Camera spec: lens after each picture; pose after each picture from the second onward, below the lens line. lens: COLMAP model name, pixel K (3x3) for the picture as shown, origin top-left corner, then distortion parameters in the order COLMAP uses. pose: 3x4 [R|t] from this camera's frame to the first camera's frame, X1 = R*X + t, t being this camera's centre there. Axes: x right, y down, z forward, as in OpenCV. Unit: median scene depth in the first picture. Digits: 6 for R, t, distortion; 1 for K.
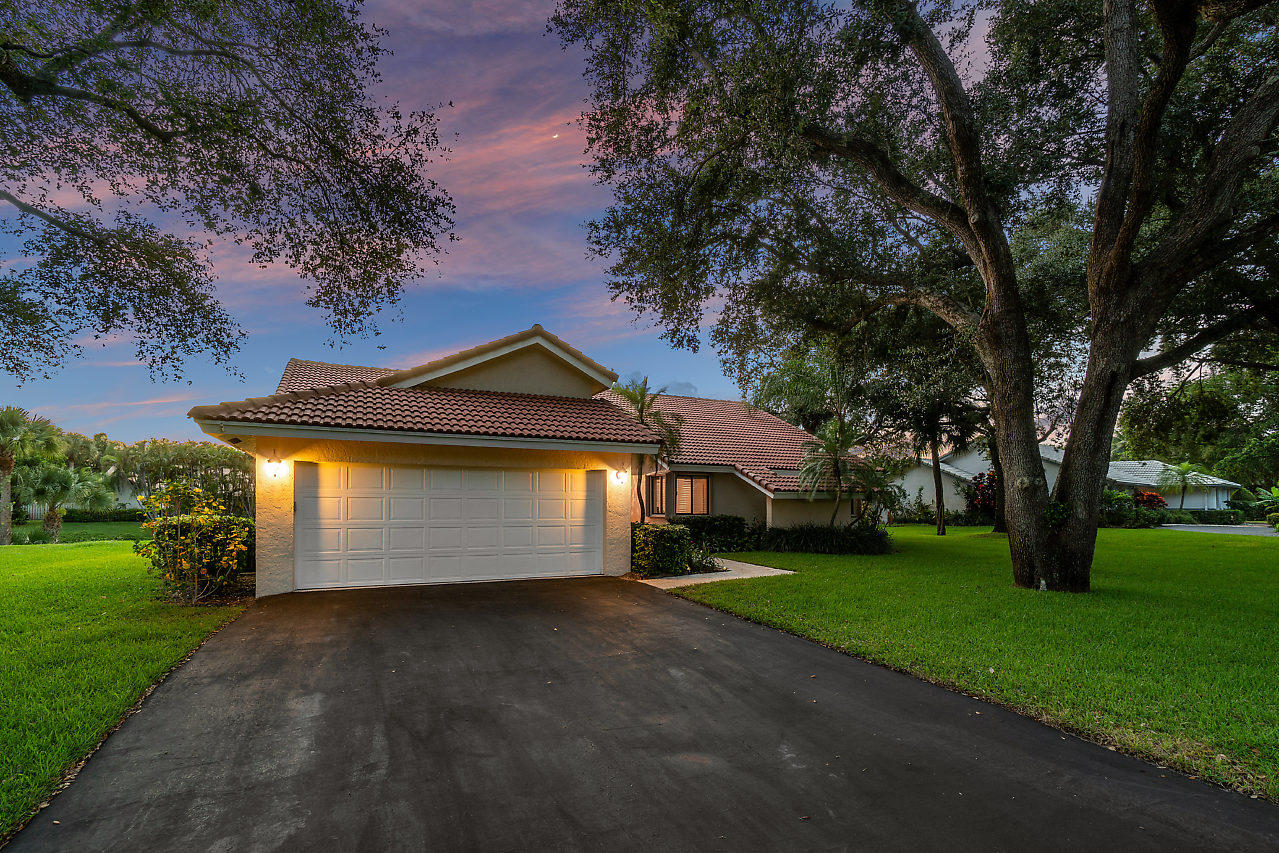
lens RADIAL K [[547.6, 0, 626.7], [0, 547.6, 417.8], [0, 0, 1]] dist [-0.001125, -0.000577]
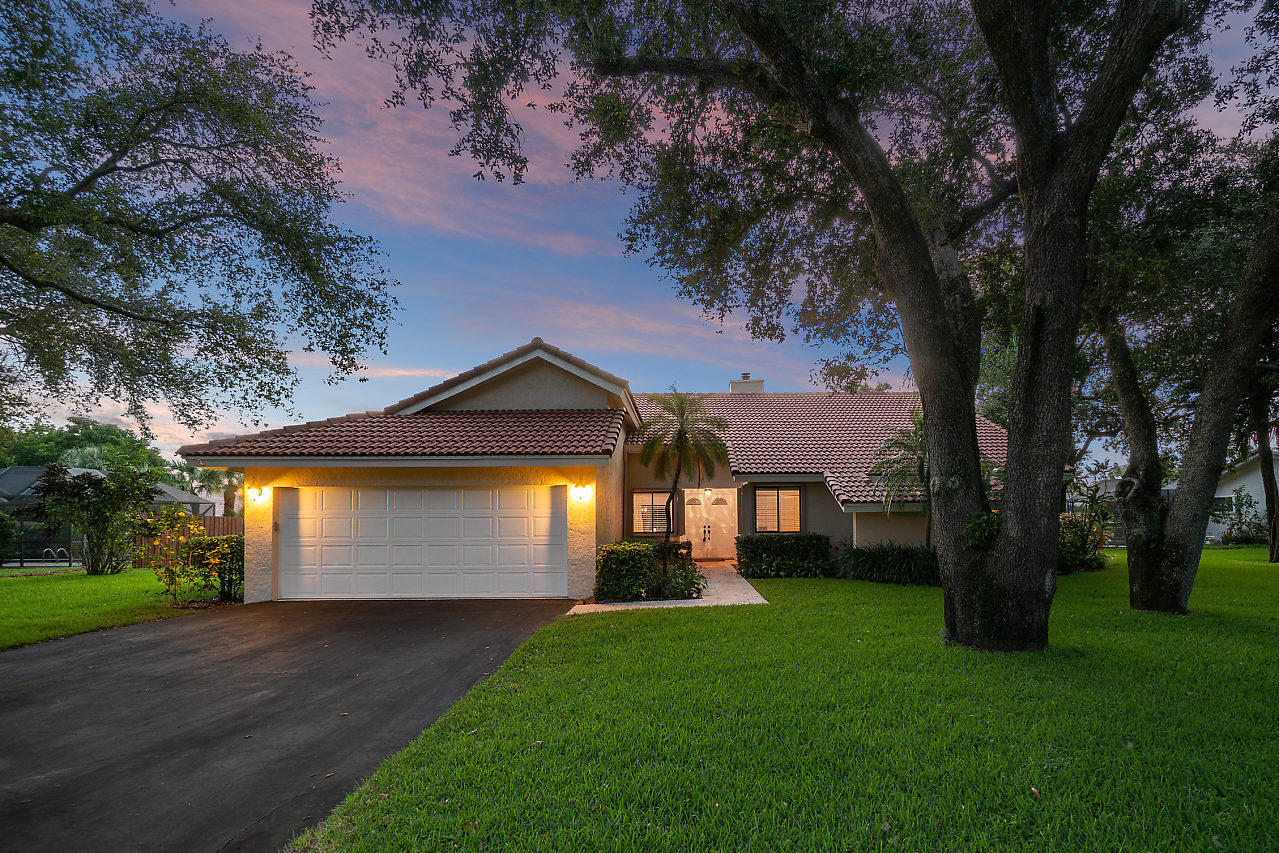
lens RADIAL K [[589.7, 0, 639.5], [0, 589.7, 426.5], [0, 0, 1]] dist [-0.004058, -0.000653]
pose [[0.919585, -0.072270, -0.386186, 0.474434], [0.070888, 0.997325, -0.017840, 0.022409], [0.386443, -0.010970, 0.922248, 0.122490]]
